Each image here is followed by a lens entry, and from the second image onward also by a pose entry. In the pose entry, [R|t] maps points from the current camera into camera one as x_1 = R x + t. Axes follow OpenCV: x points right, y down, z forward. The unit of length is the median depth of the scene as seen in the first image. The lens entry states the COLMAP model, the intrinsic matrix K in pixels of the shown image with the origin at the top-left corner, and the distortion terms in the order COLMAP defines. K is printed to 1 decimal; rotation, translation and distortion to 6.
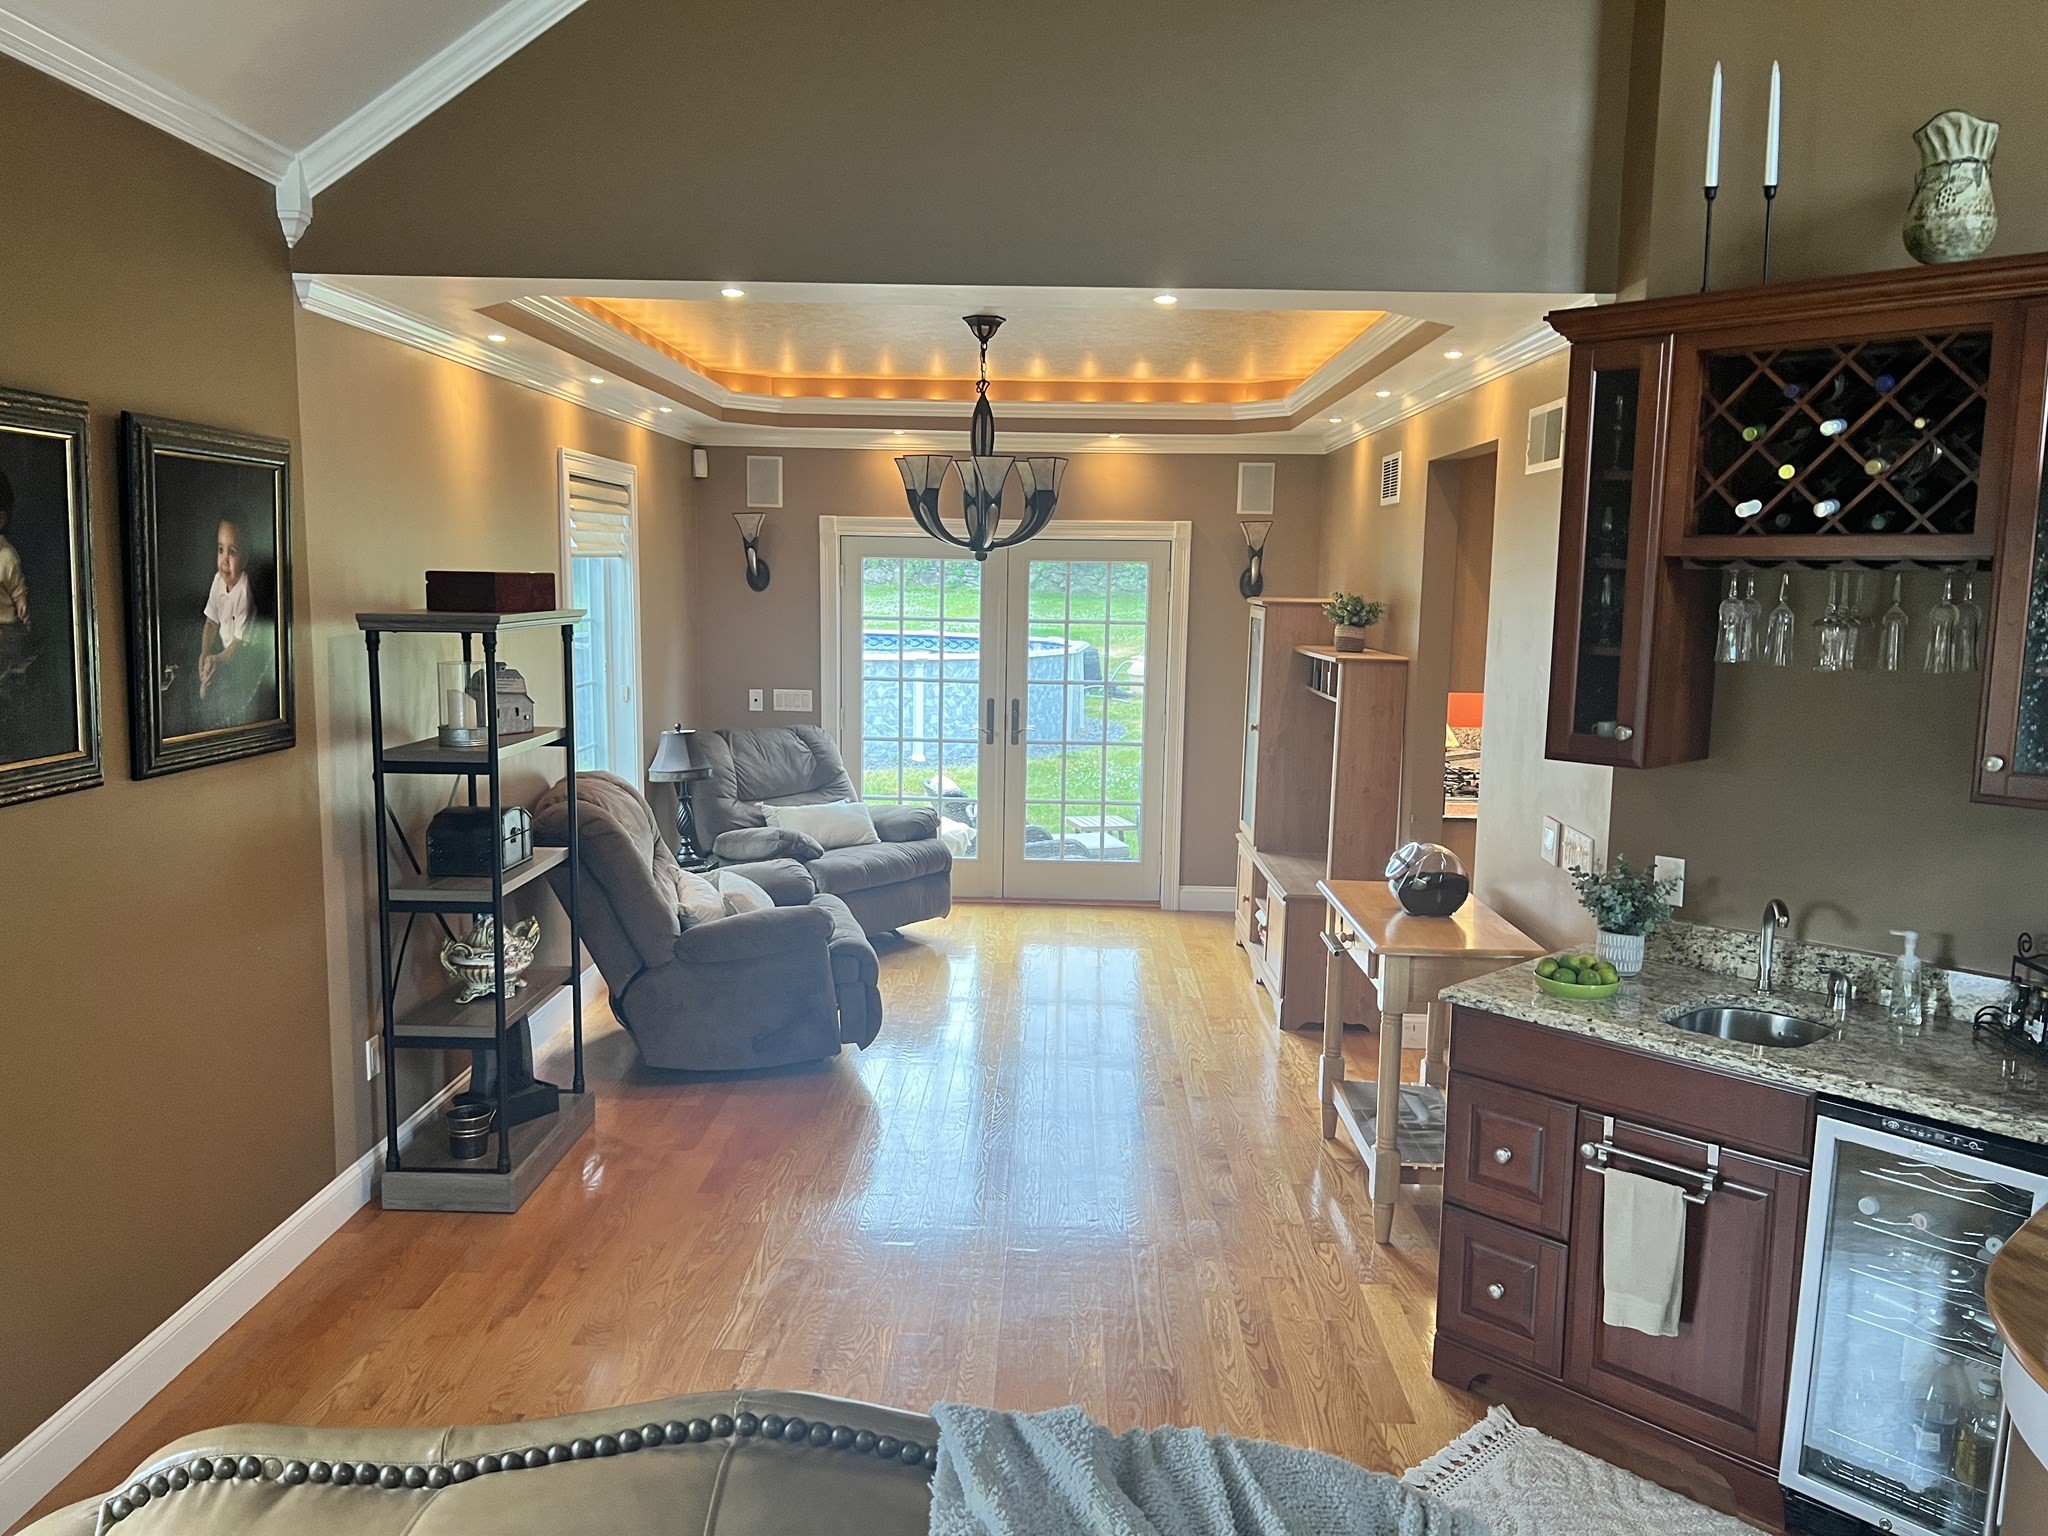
lens RADIAL K [[1540.2, 0, 1019.2], [0, 1540.2, 776.6], [0, 0, 1]] dist [0.049583, -0.036908]
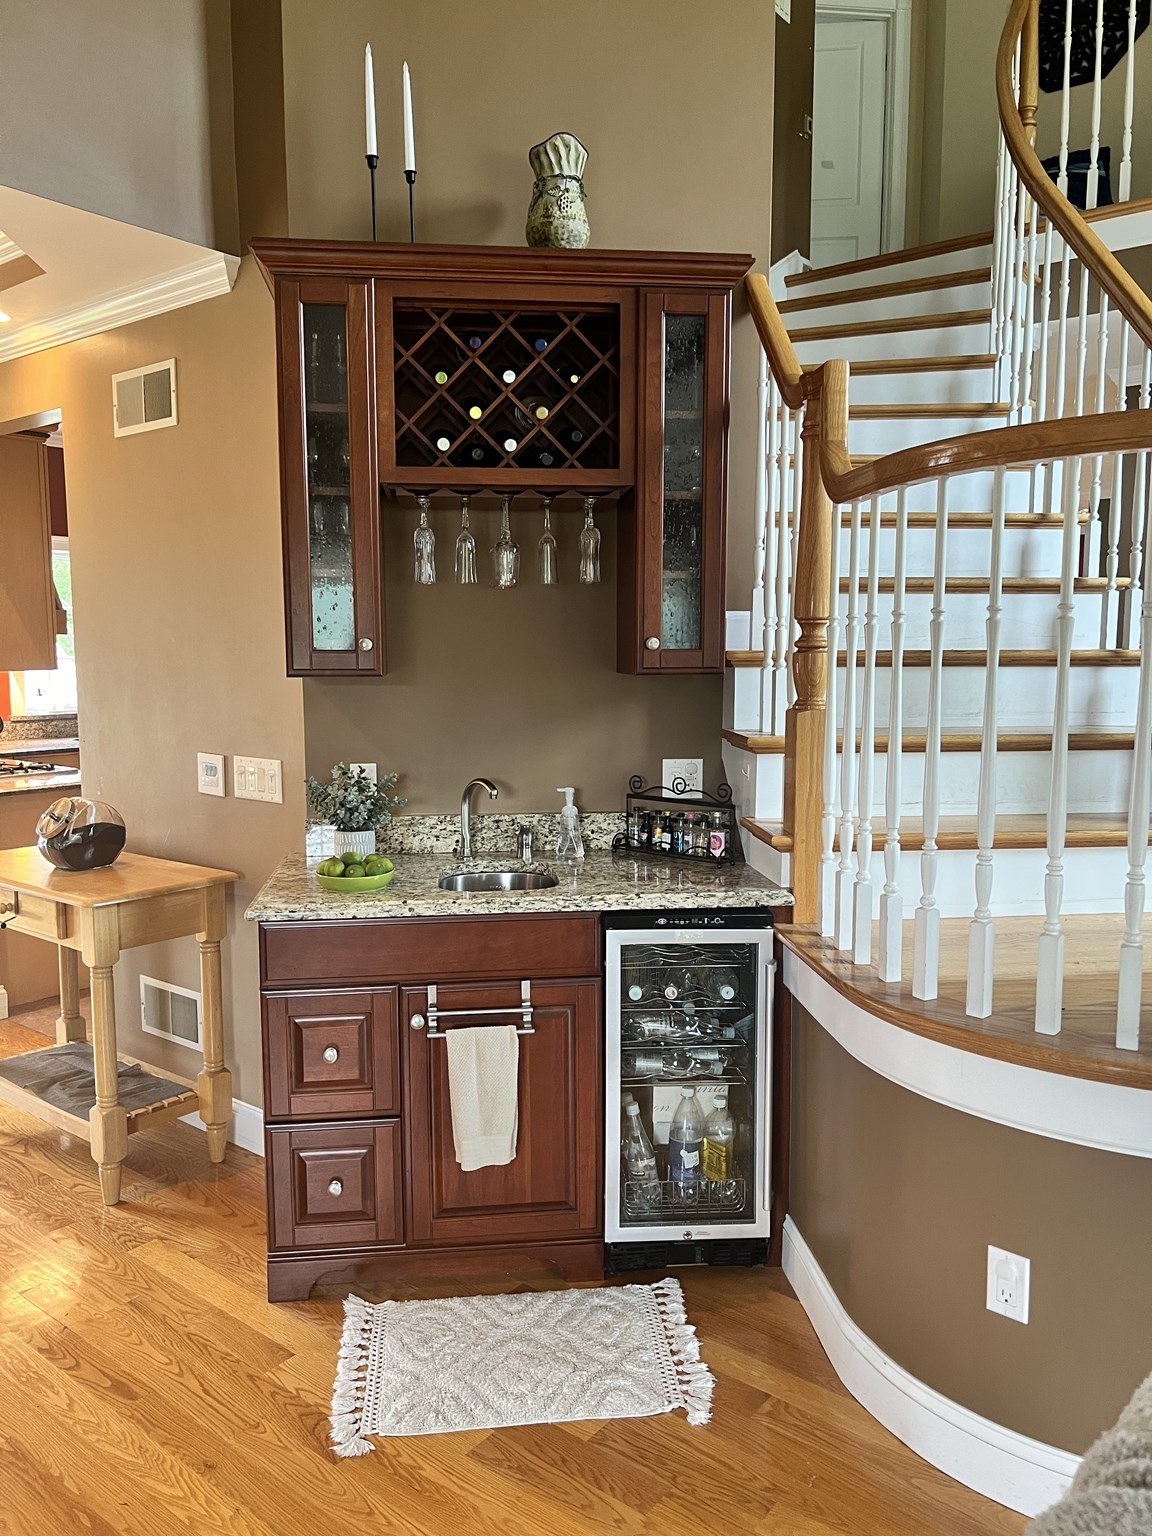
lens RADIAL K [[1155.2, 0, 565.5], [0, 1155.2, 768.4], [0, 0, 1]] dist [0.049583, -0.036908]
pose [[0.609513, -0.101398, 0.786265, -0.188075], [0.117921, 0.992350, 0.036563, 0.048900], [-0.783957, 0.070431, 0.616807, 0.413125]]
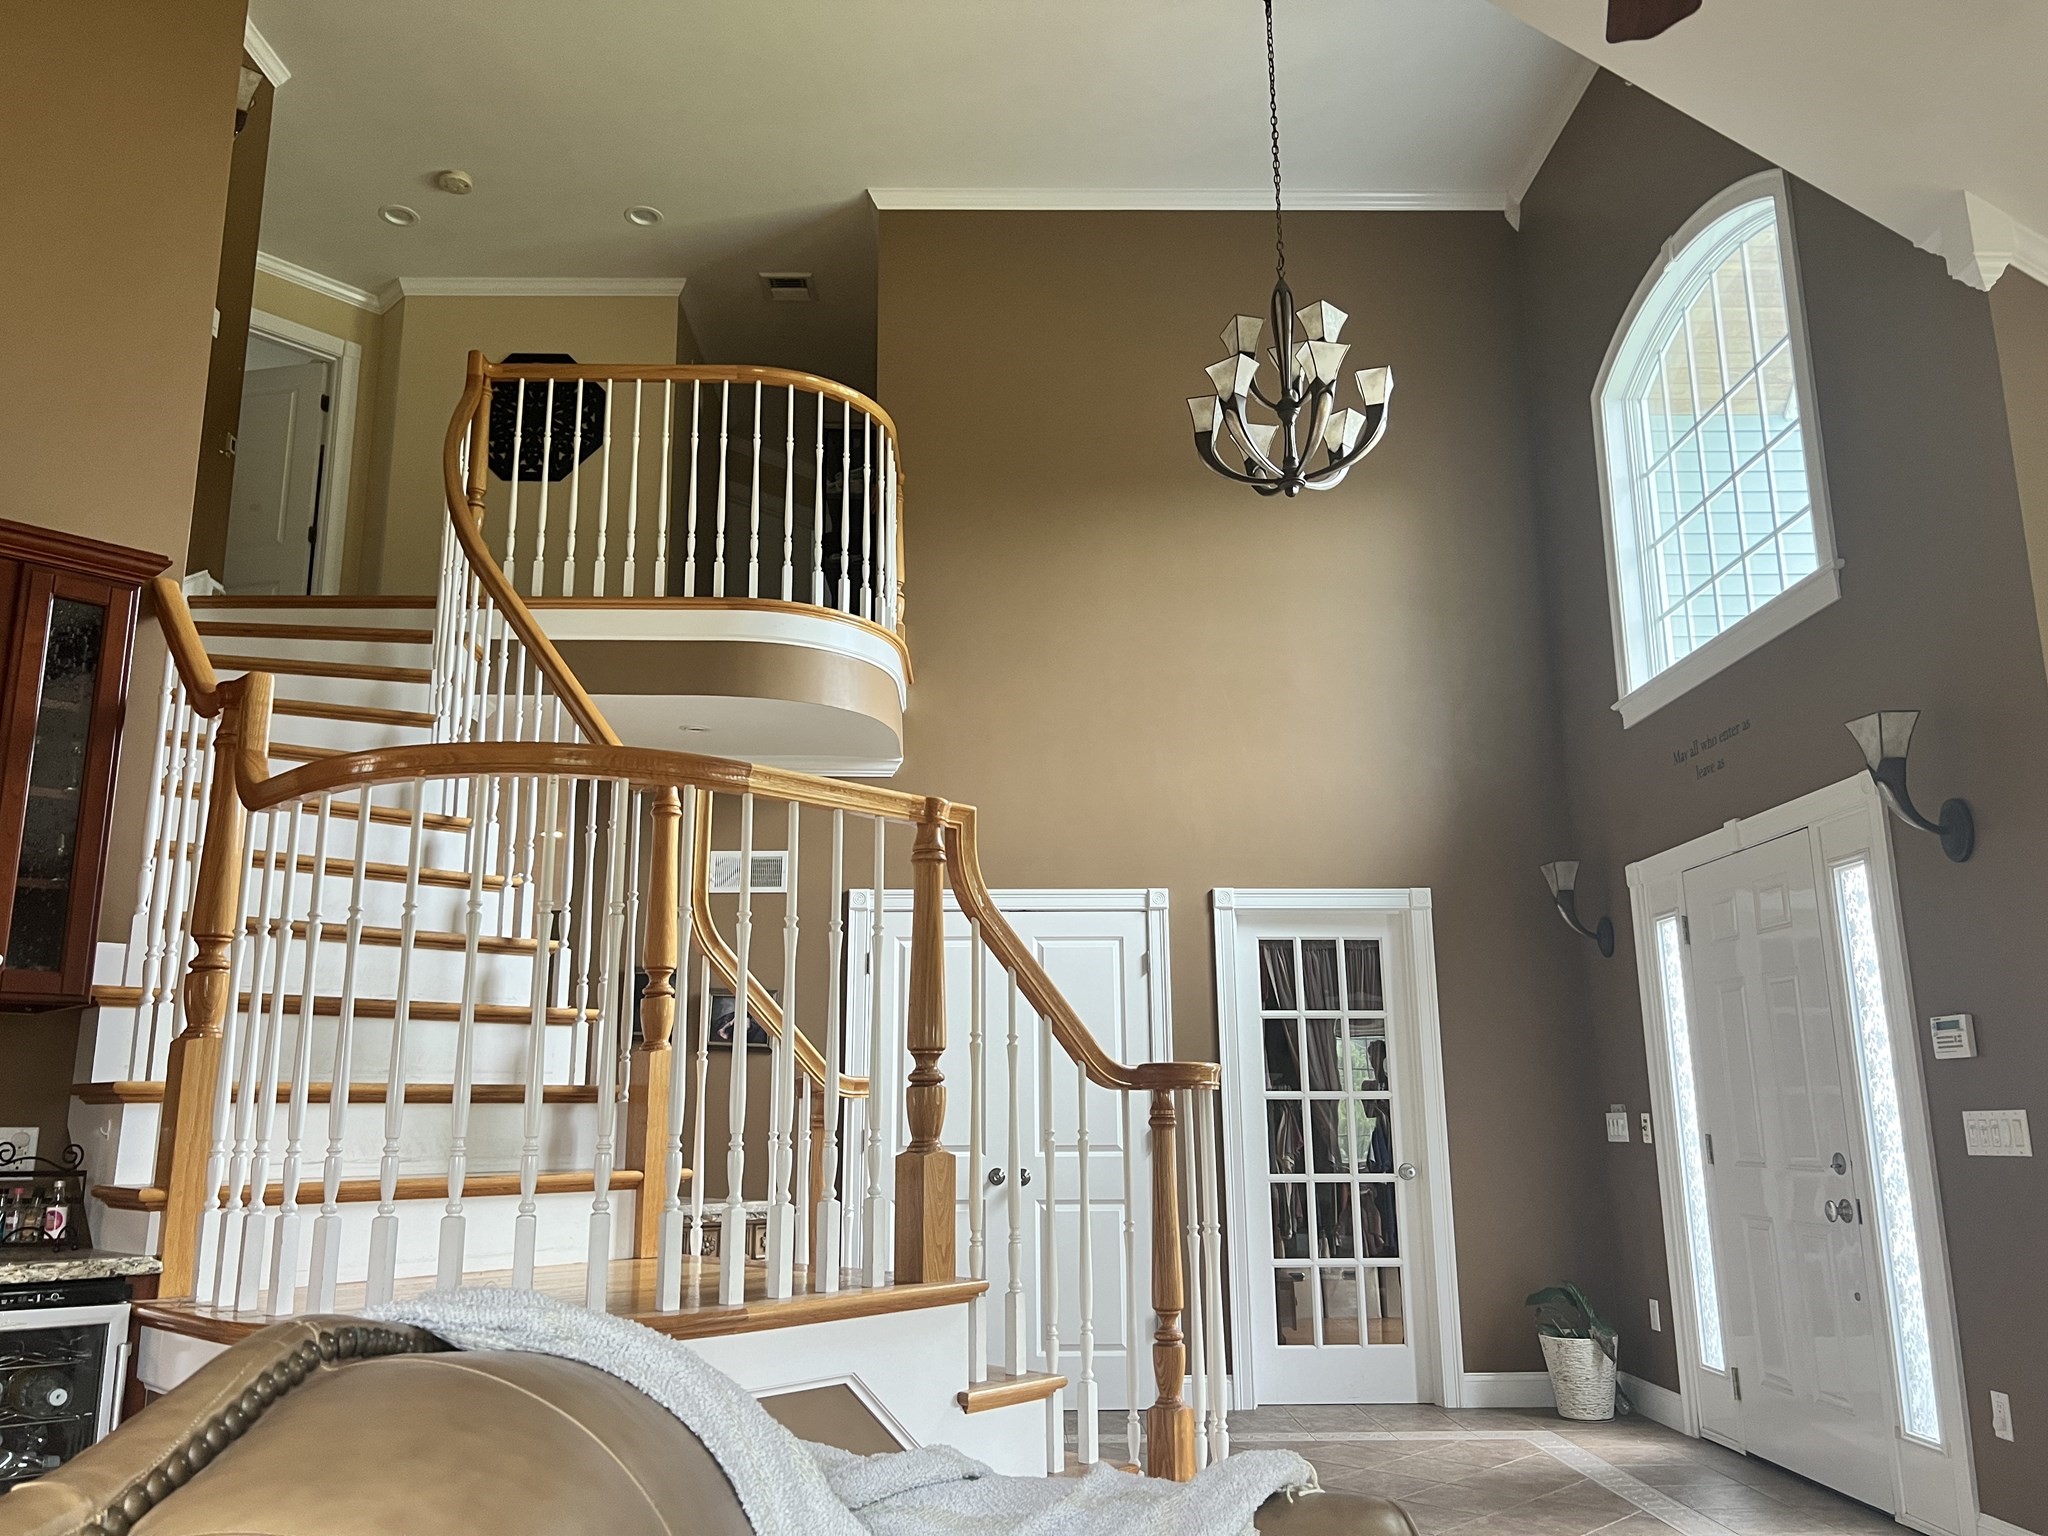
lens RADIAL K [[1540.2, 0, 1036.4], [0, 1540.2, 784.2], [0, 0, 1]] dist [0.049583, -0.036908]
pose [[-0.047763, 0.197708, 0.979097, -0.448821], [0.148428, 0.970738, -0.188779, 0.166895], [-0.987769, 0.136309, -0.075710, 0.315264]]
